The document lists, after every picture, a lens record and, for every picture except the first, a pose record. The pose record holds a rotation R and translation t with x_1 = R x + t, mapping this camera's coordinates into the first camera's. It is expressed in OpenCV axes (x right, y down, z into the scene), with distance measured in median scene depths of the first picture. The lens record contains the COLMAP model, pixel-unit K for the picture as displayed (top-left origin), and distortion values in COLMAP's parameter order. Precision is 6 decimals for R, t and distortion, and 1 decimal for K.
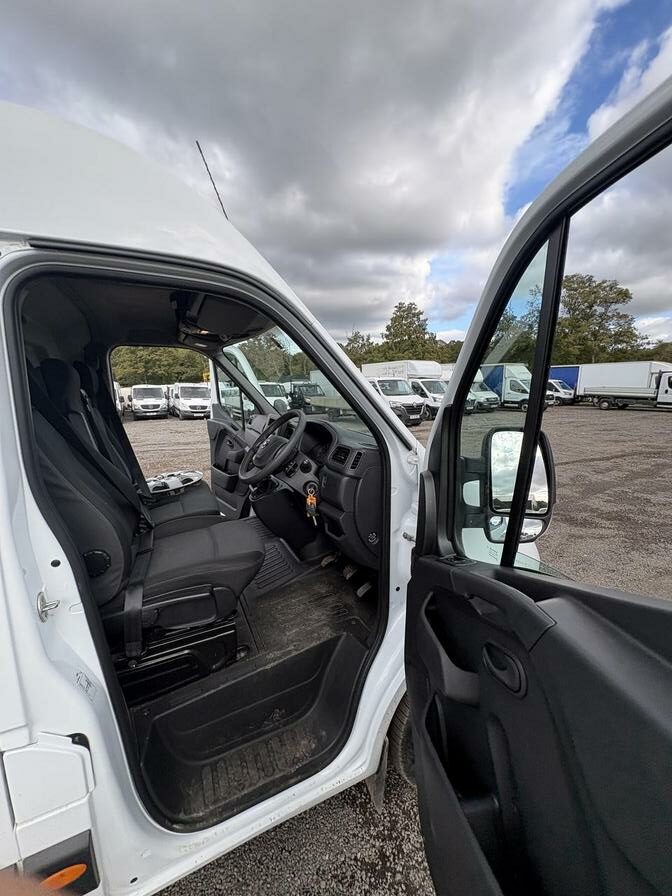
lens RADIAL K [[360.1, 0, 342.3], [0, 360.1, 448.4], [0, 0, 1]] dist [-0.003482, 0.002113]
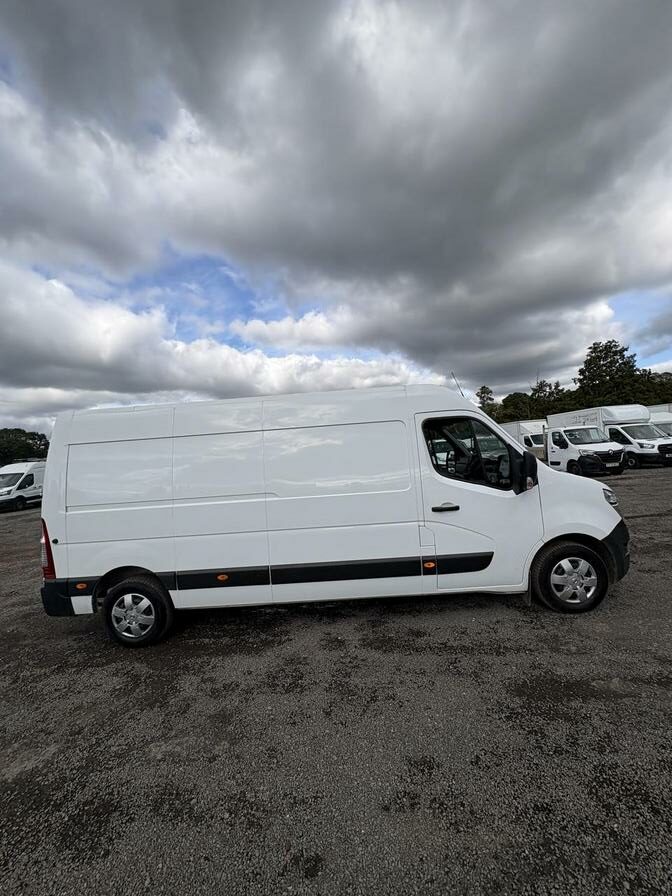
lens RADIAL K [[360.1, 0, 335.8], [0, 360.1, 446.7], [0, 0, 1]] dist [-0.003482, 0.002113]
pose [[0.877458, -0.061756, -0.475661, 0.011432], [-0.017924, 0.986763, -0.161178, 0.027817], [0.479318, 0.149953, 0.864736, -0.157823]]
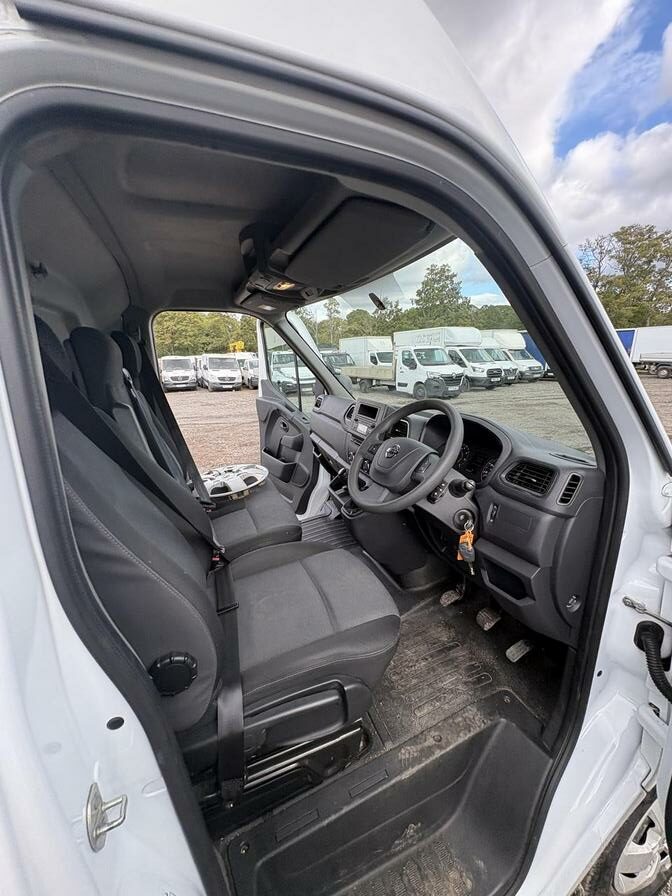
lens RADIAL K [[360.1, 0, 340.5], [0, 360.1, 450.3], [0, 0, 1]] dist [-0.003482, 0.002113]
pose [[0.997398, 0.006553, -0.071793, -0.020829], [-0.000338, 0.996274, 0.086240, -0.005735], [0.072091, -0.085991, 0.993684, 0.025808]]
